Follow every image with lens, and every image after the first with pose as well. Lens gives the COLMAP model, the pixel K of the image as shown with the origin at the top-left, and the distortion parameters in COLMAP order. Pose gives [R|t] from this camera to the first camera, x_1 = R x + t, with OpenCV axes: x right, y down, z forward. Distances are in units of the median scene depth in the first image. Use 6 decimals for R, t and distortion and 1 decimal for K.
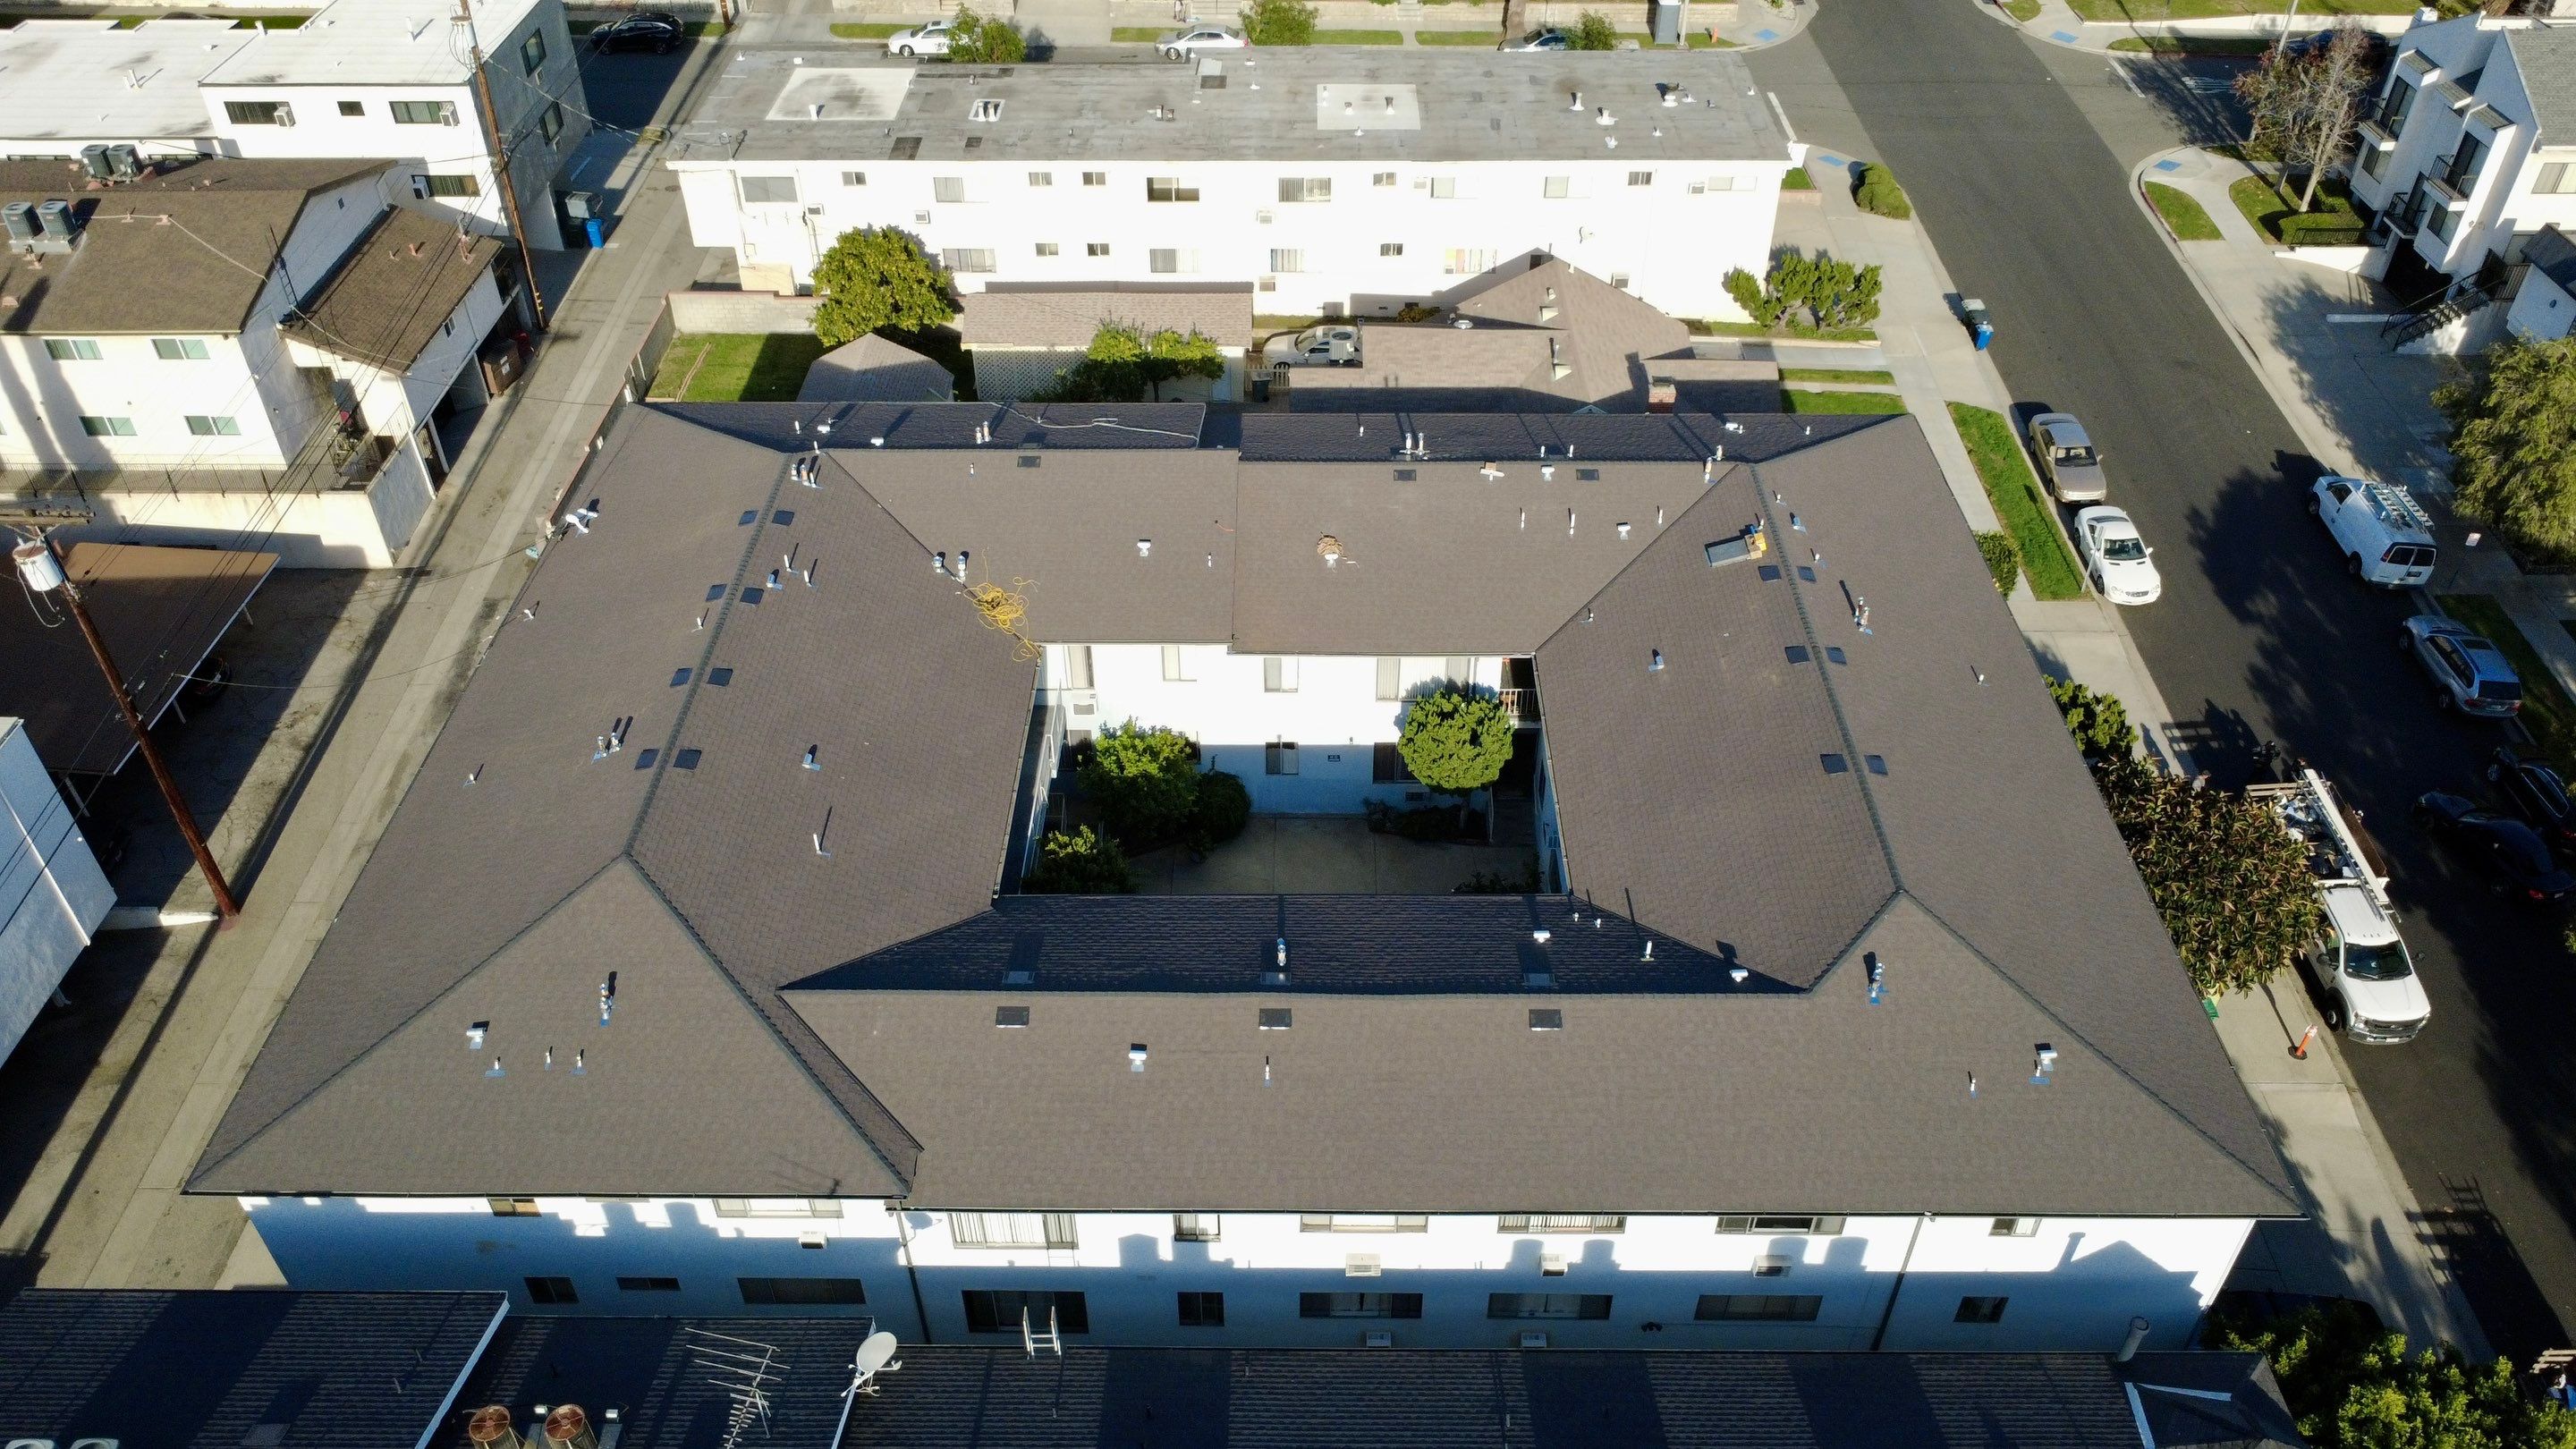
lens RADIAL K [[1861.3, 0, 1292.9], [0, 1861.3, 711.5], [0, 0, 1]] dist [-0.011234, 0.012239]
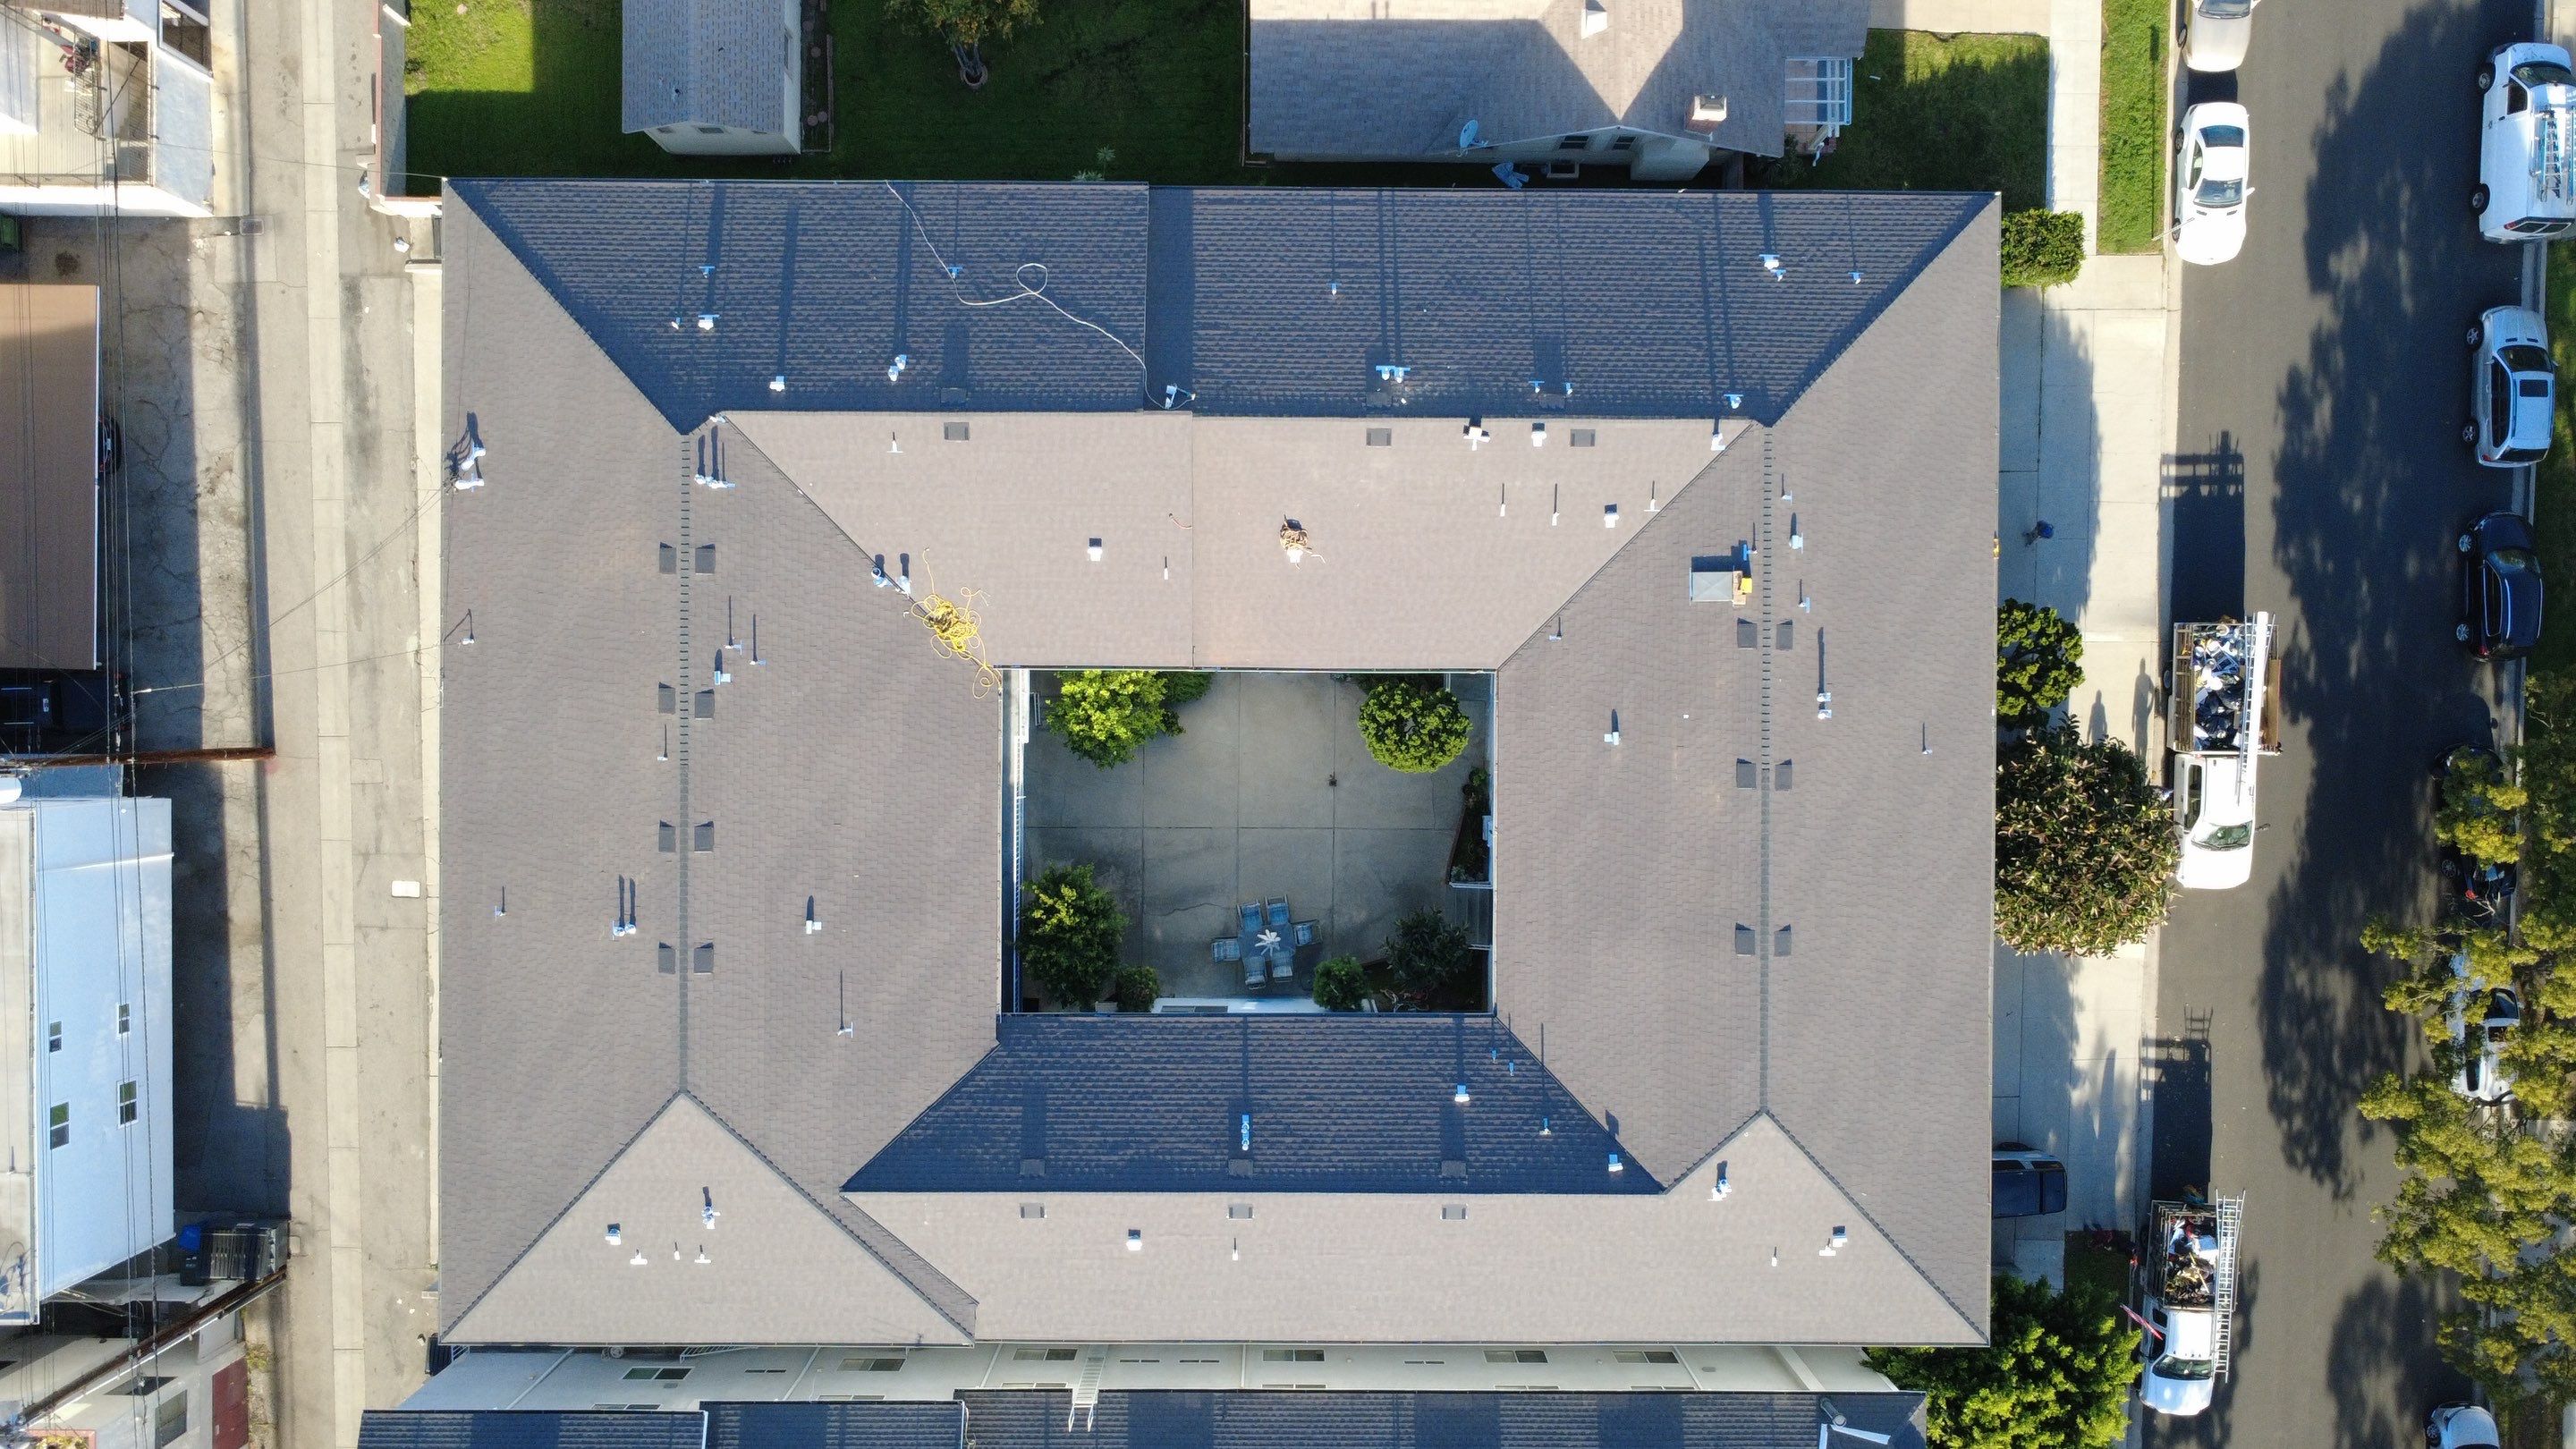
lens RADIAL K [[1861.3, 0, 1291.8], [0, 1861.3, 720.4], [0, 0, 1]] dist [-0.011234, 0.012239]
pose [[0.999955, -0.000683, 0.009463, 0.010299], [-0.006900, 0.632217, 0.774760, -0.780658], [-0.006512, -0.774791, 0.632184, 0.350249]]
